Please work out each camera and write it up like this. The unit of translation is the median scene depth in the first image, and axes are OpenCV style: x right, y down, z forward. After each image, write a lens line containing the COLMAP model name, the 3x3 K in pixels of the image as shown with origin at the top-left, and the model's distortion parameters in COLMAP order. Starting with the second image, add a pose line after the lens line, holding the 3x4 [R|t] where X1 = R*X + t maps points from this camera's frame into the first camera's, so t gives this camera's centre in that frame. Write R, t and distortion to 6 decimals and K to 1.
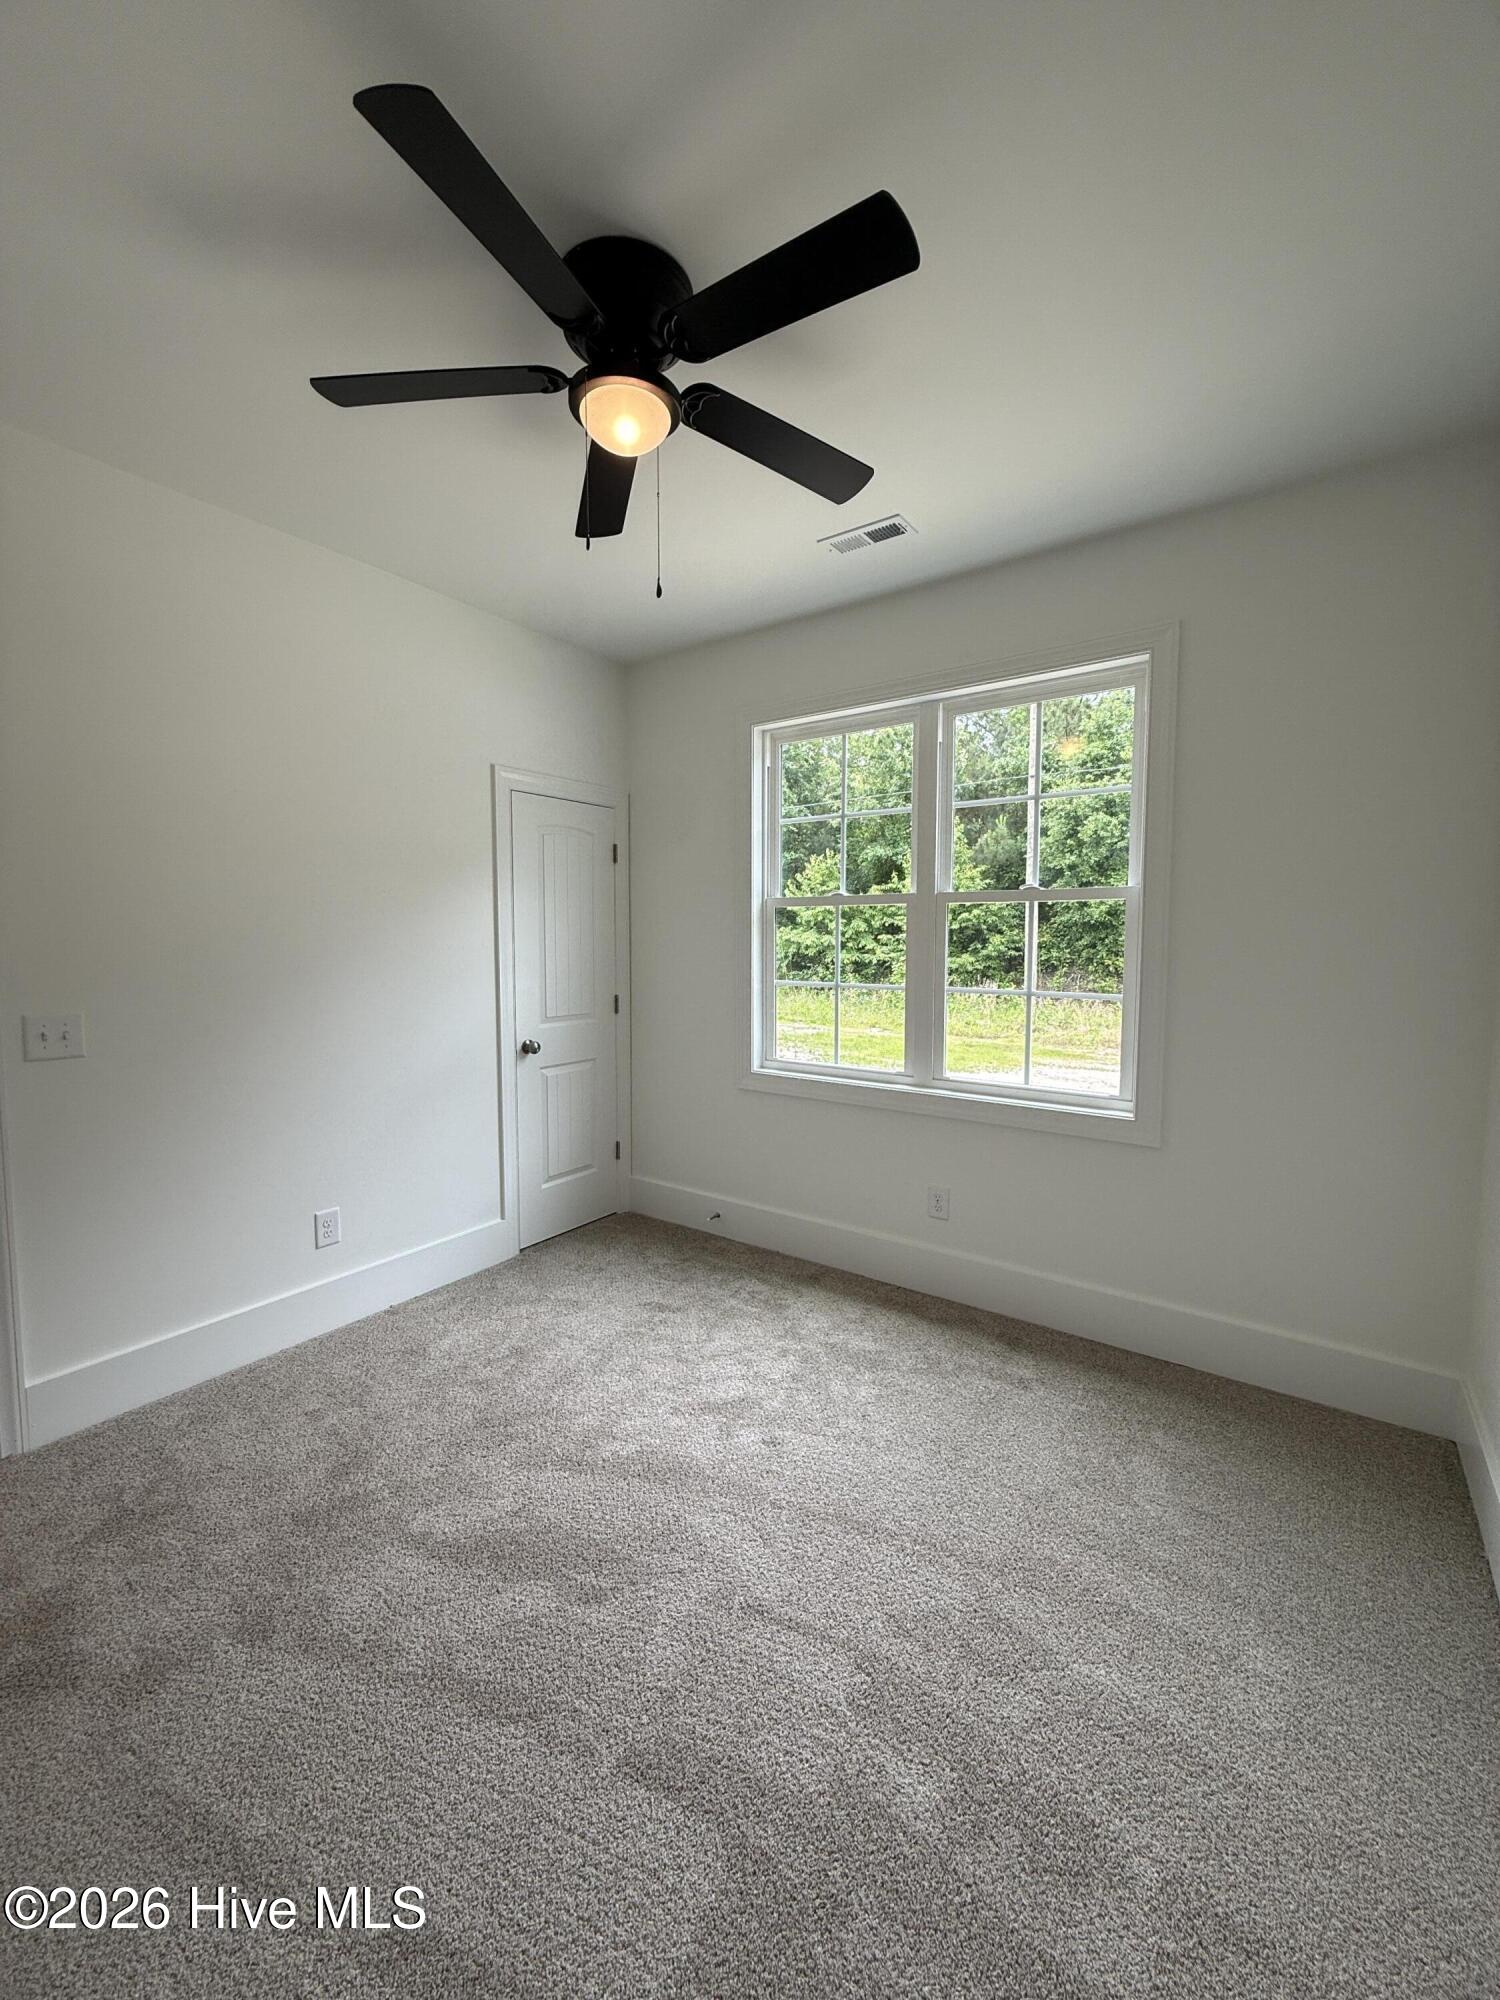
lens RADIAL K [[796.2, 0, 751.0], [0, 796.2, 995.6], [0, 0, 1]] dist [-0.001322, -0.000199]
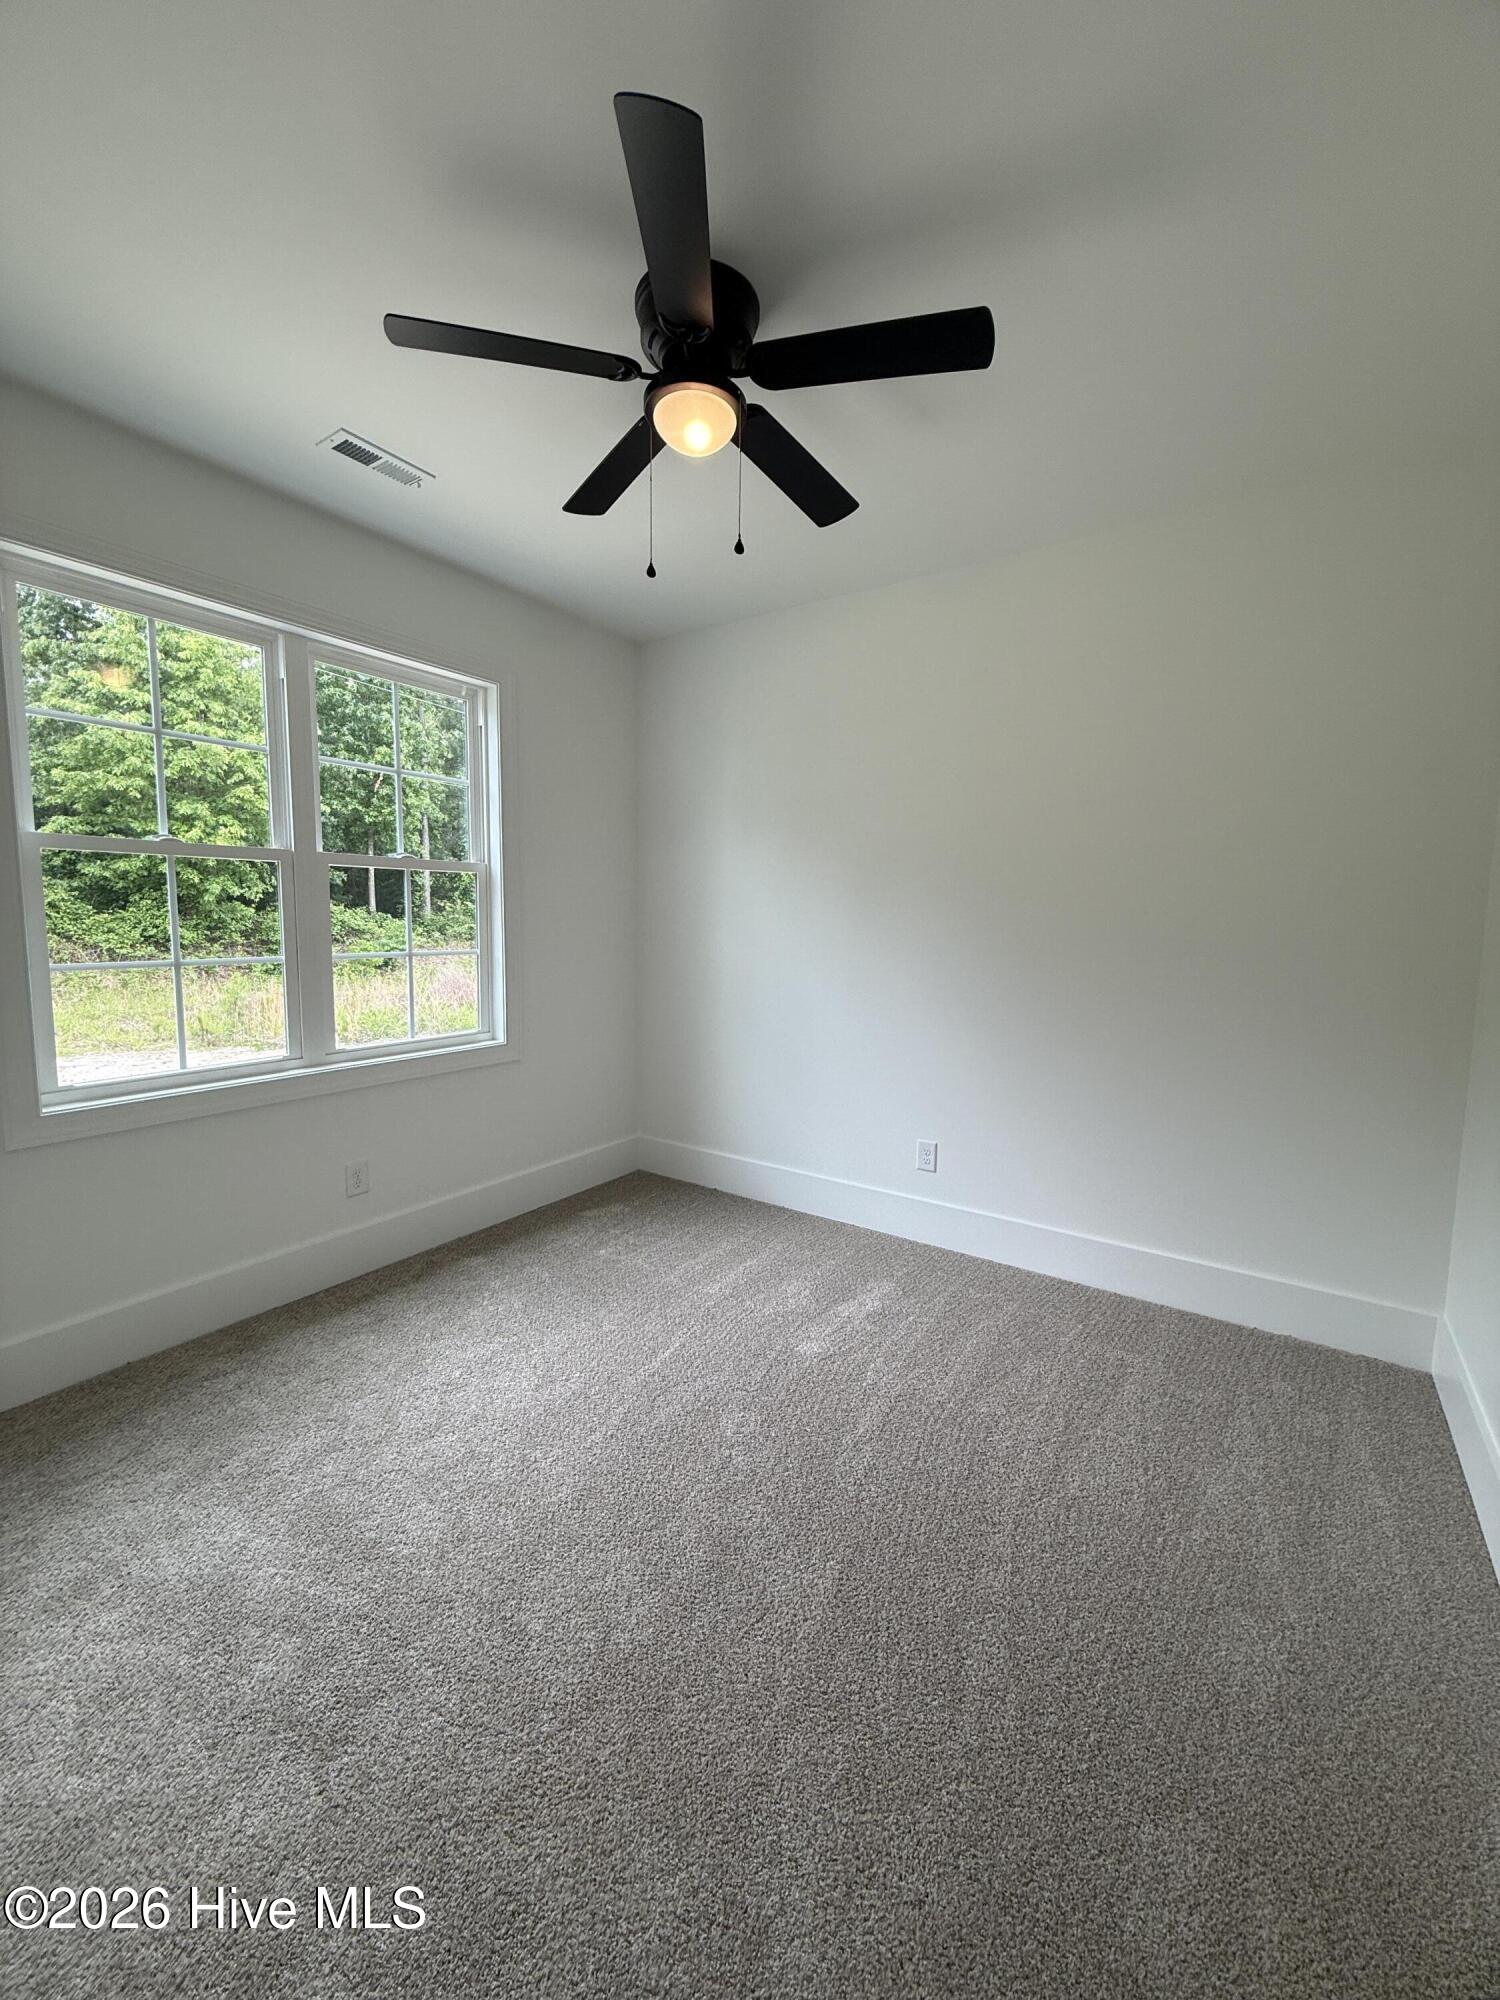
lens RADIAL K [[796.2, 0, 751.0], [0, 796.2, 995.6], [0, 0, 1]] dist [-0.001322, -0.000199]
pose [[-0.020762, -0.111353, 0.993564, -0.734474], [0.058706, 0.991928, 0.112397, -0.040867], [-0.998059, 0.060662, -0.014058, 0.546250]]
